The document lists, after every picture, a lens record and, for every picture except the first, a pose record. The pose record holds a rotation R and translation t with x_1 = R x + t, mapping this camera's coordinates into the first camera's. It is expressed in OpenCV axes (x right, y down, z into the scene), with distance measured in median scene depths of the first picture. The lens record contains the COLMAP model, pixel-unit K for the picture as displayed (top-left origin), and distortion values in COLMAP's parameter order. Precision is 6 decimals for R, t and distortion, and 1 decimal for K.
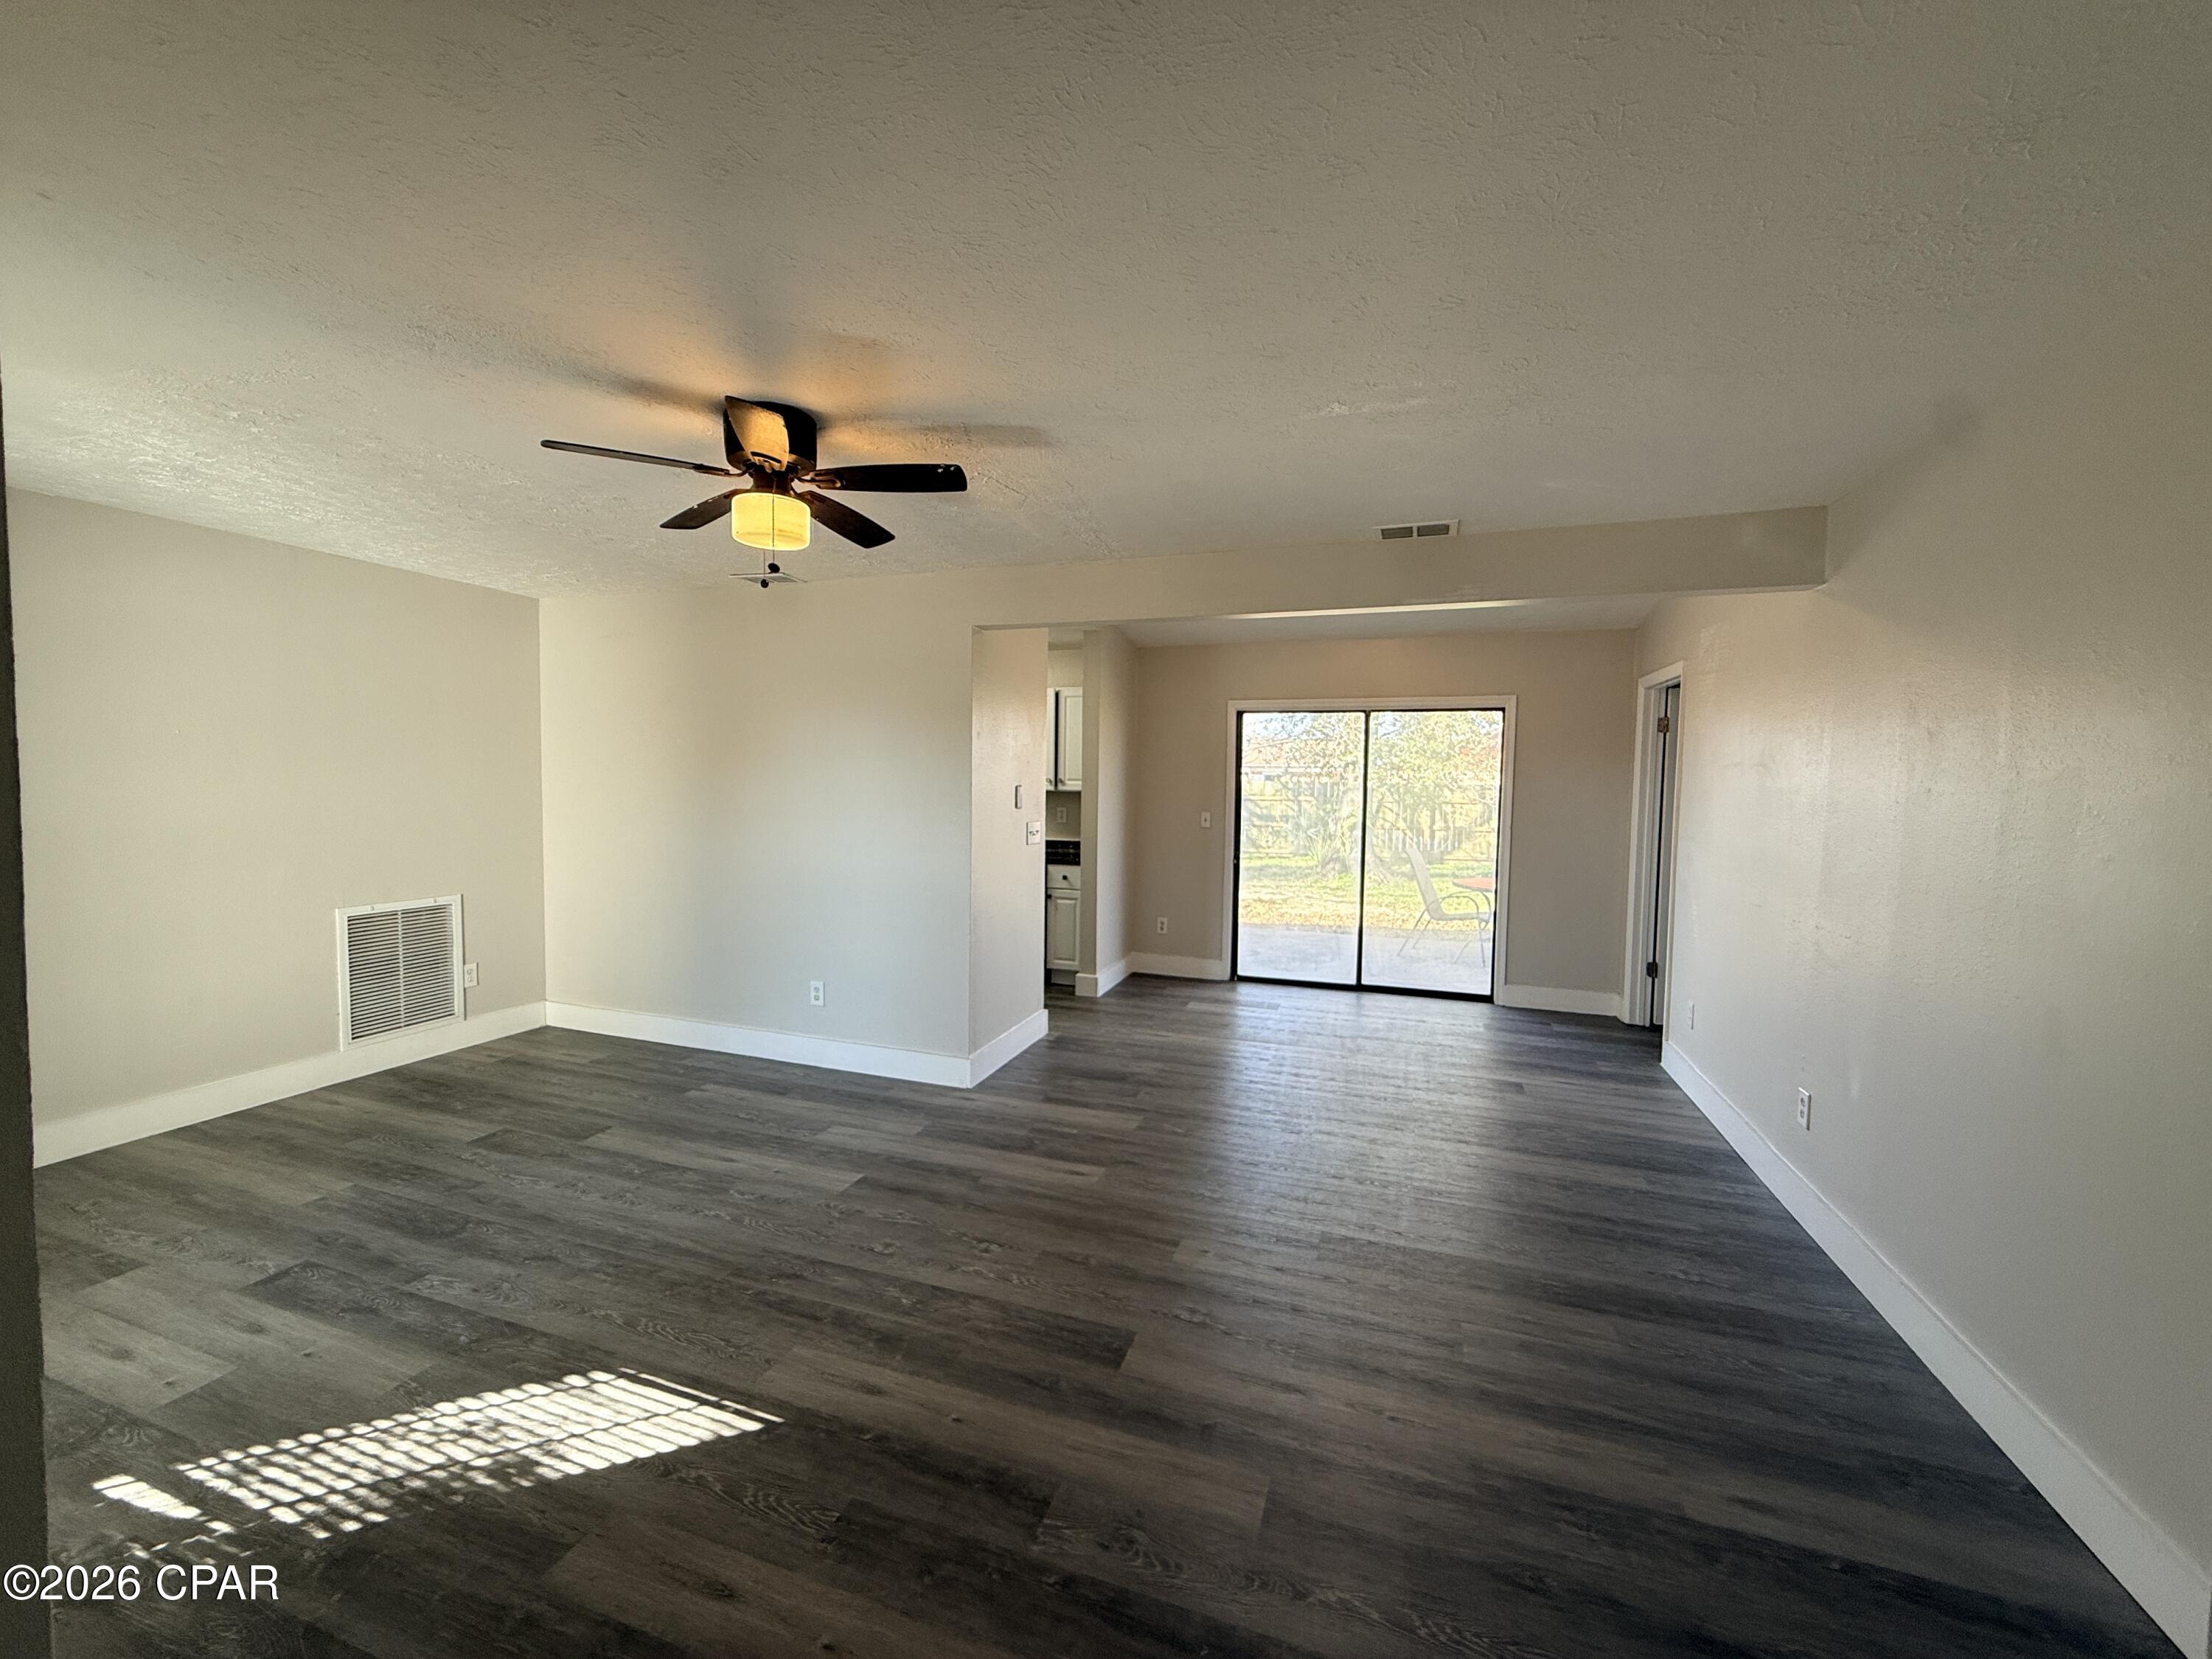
lens RADIAL K [[877.1, 0, 1095.9], [0, 877.1, 828.4], [0, 0, 1]] dist [-0.000354, -0.000100]
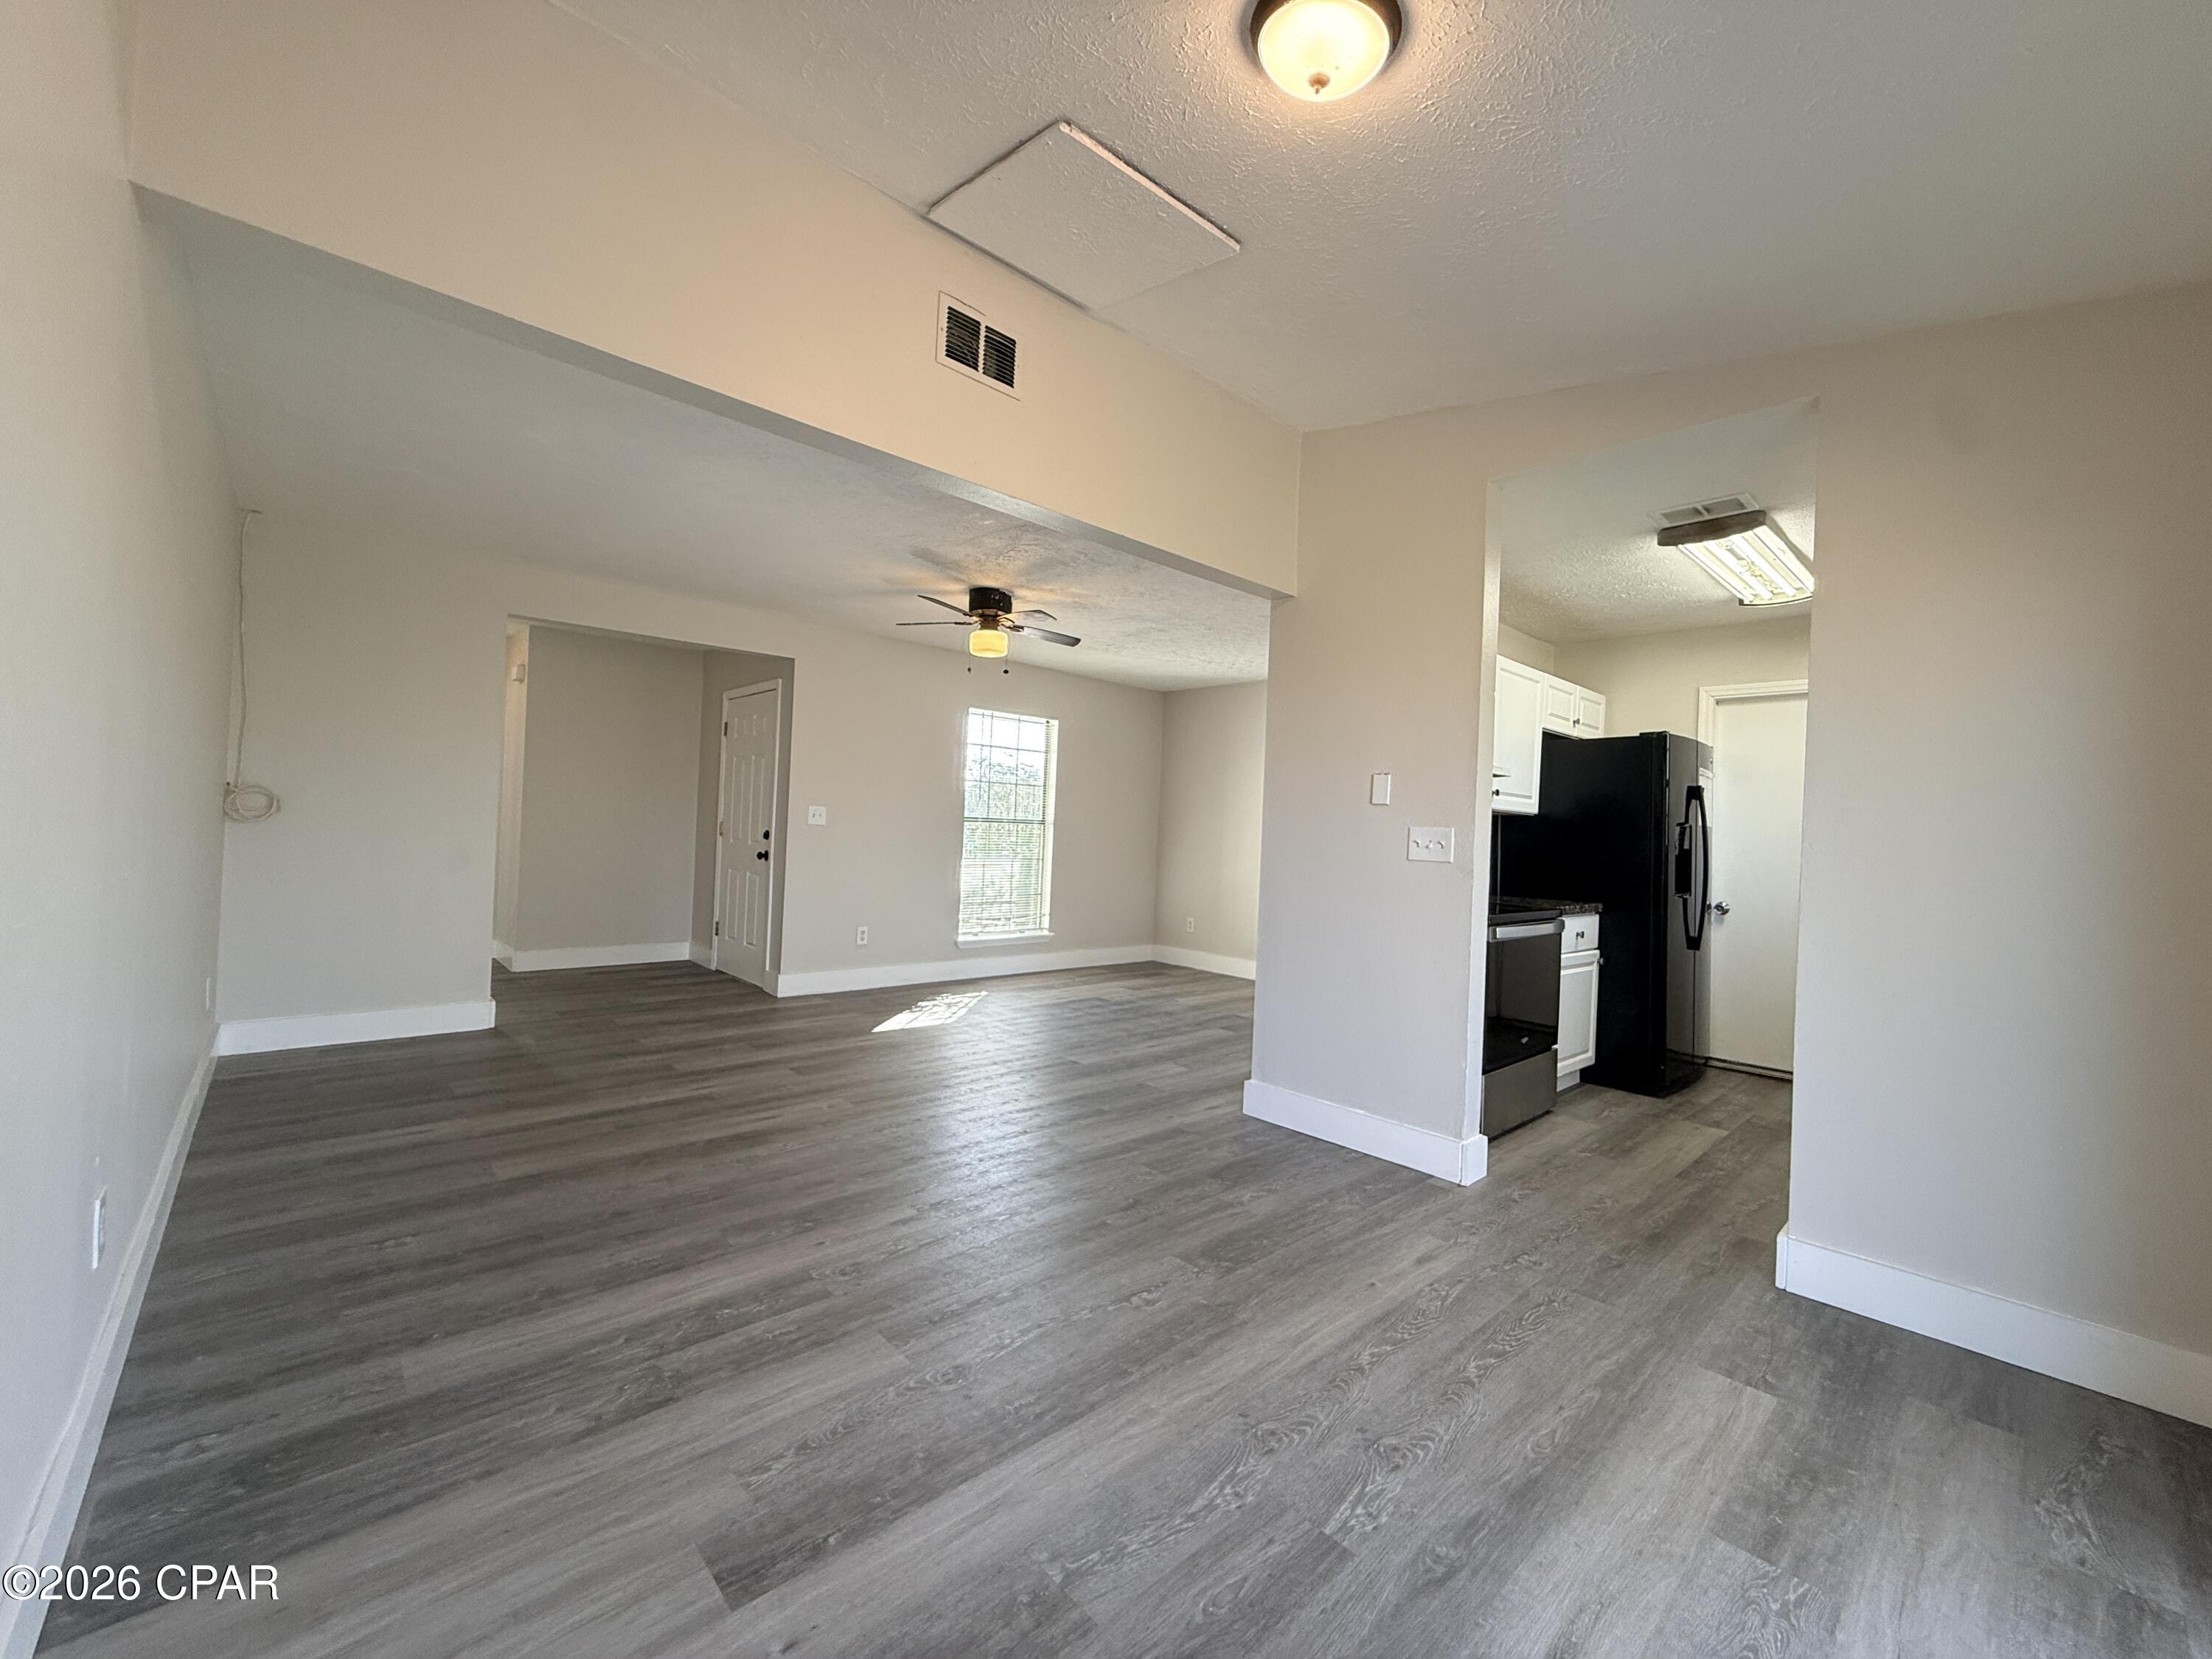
lens RADIAL K [[877.1, 0, 1105.0], [0, 877.1, 824.4], [0, 0, 1]] dist [-0.000354, -0.000100]
pose [[-0.468645, -0.038095, -0.882565, 0.978249], [-0.093819, 0.995566, 0.006845, 0.017021], [0.878390, 0.086009, -0.470141, 1.724081]]
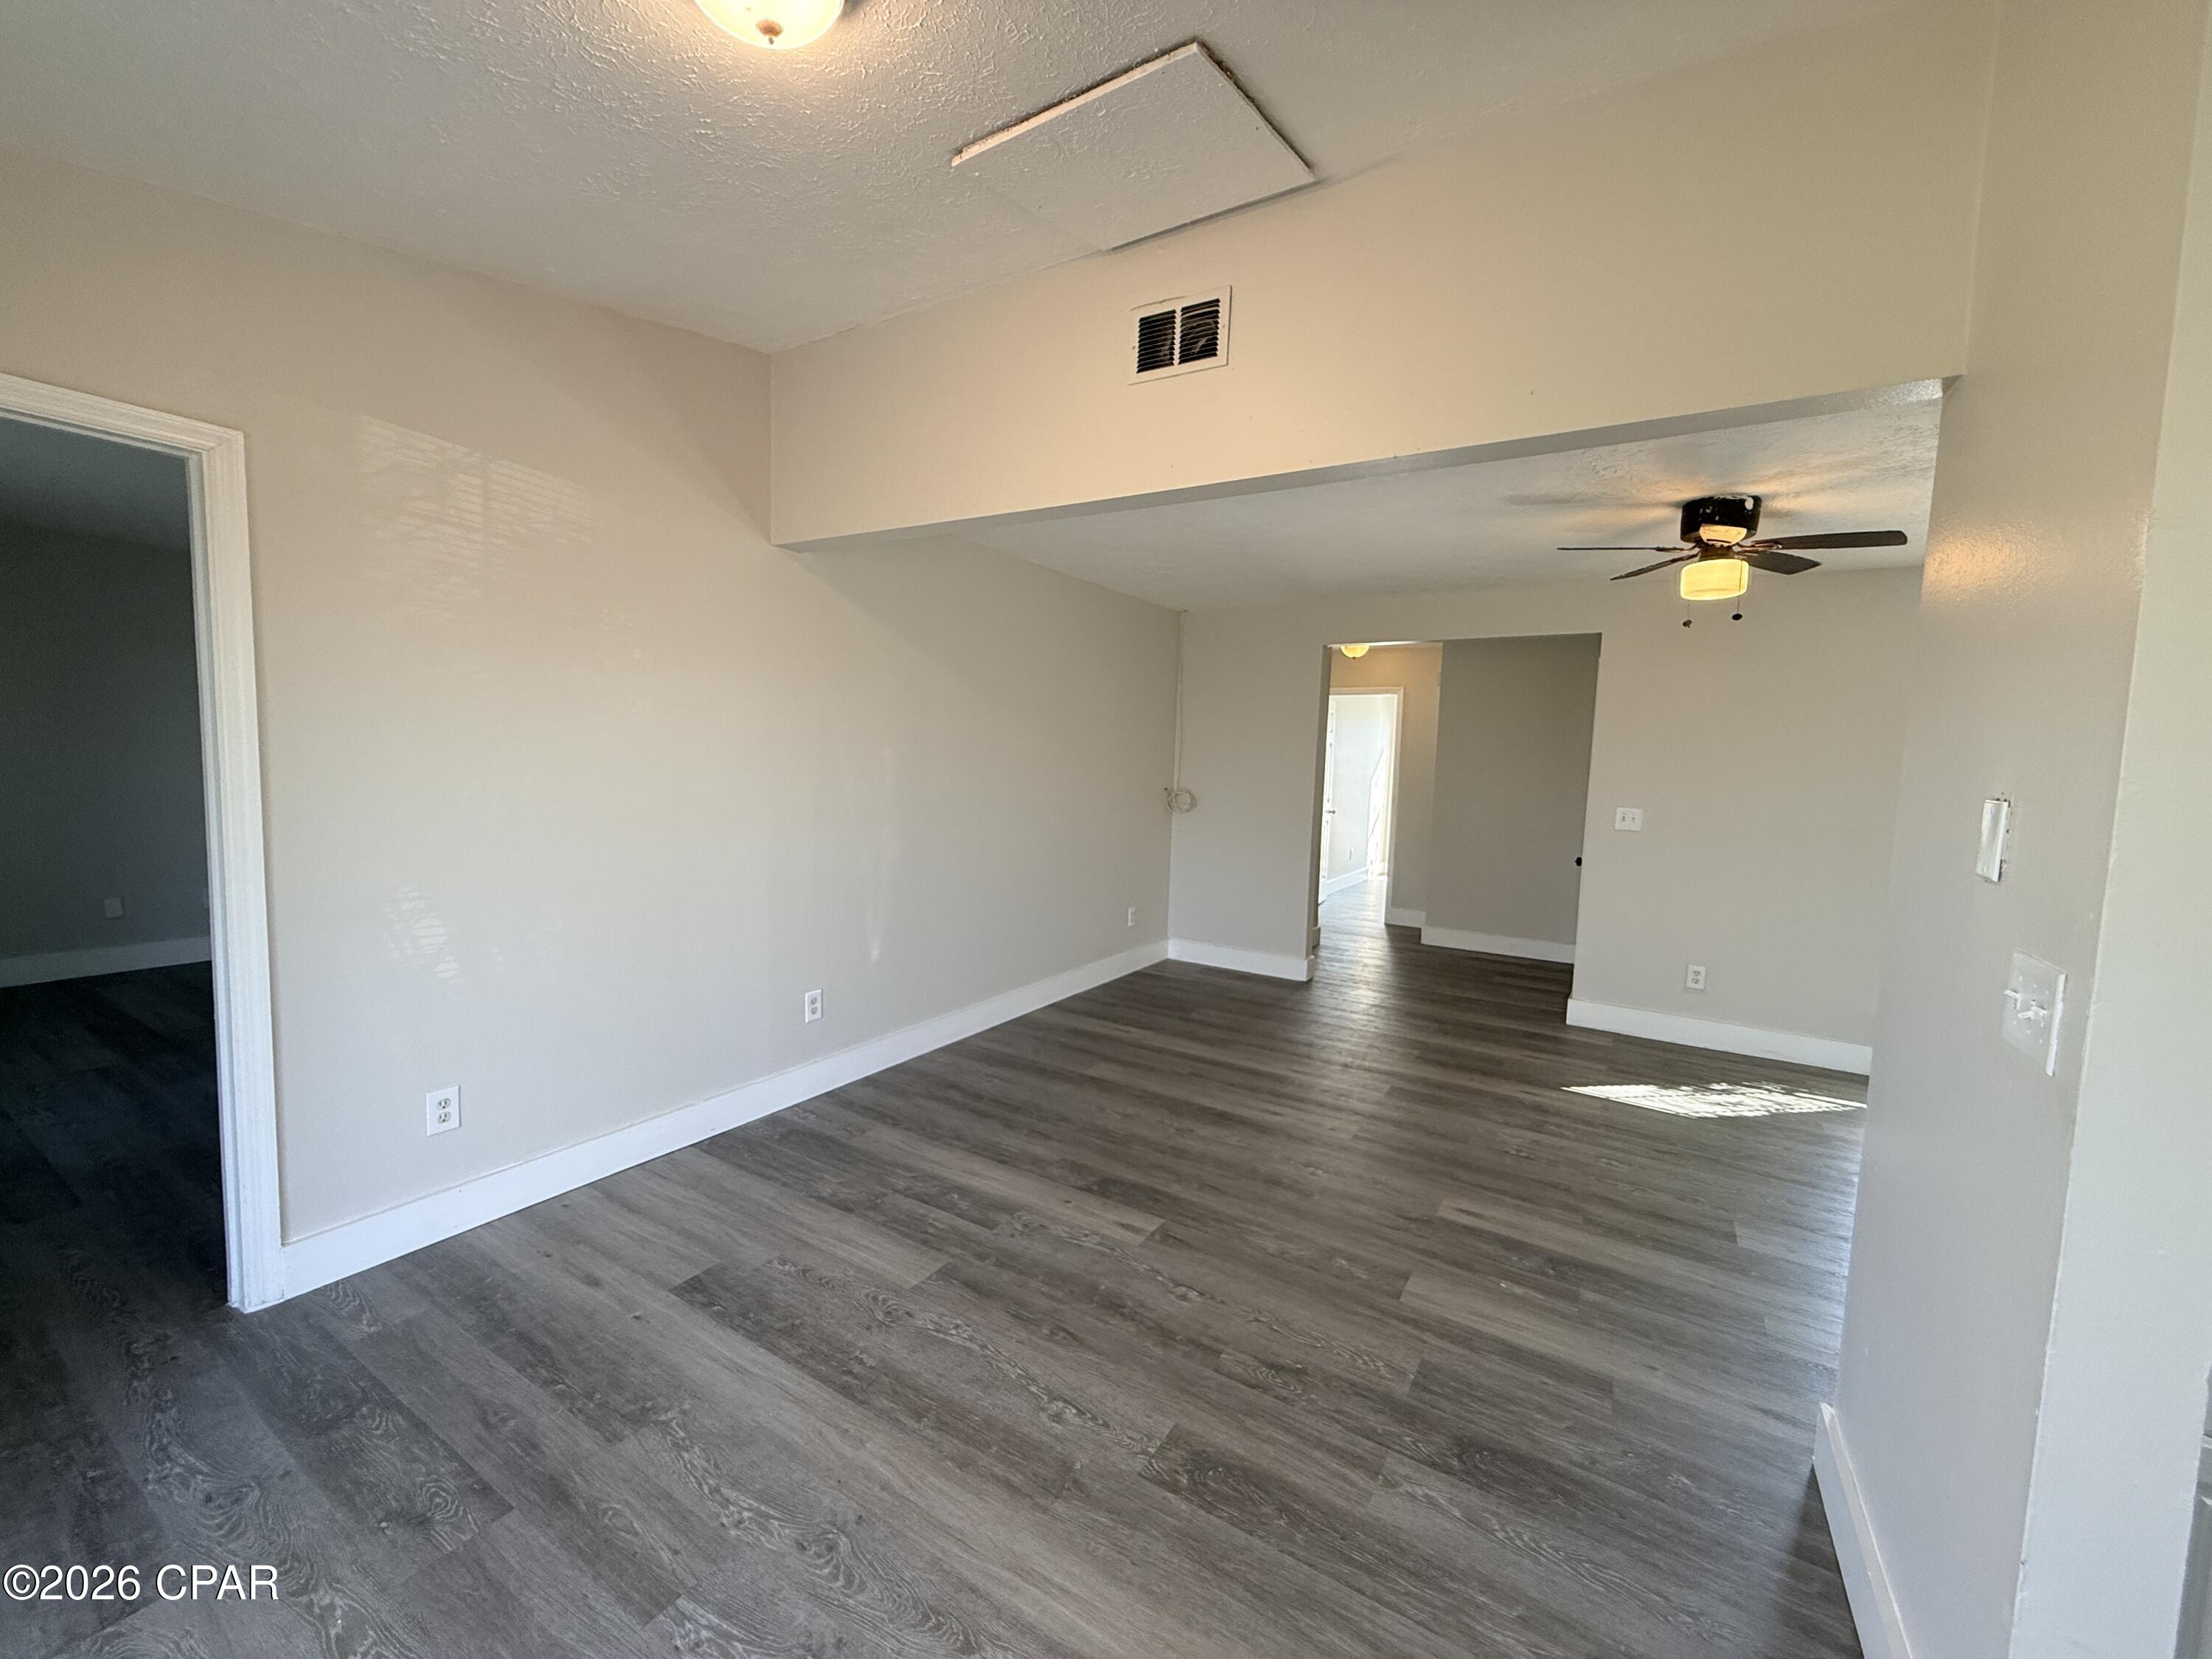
lens RADIAL K [[877.1, 0, 1098.0], [0, 877.1, 825.0], [0, 0, 1]] dist [-0.000354, -0.000100]
pose [[-0.975280, -0.064515, 0.211344, 0.191234], [-0.036026, 0.990057, 0.135978, -0.098058], [-0.218015, 0.125003, -0.967907, 1.997558]]
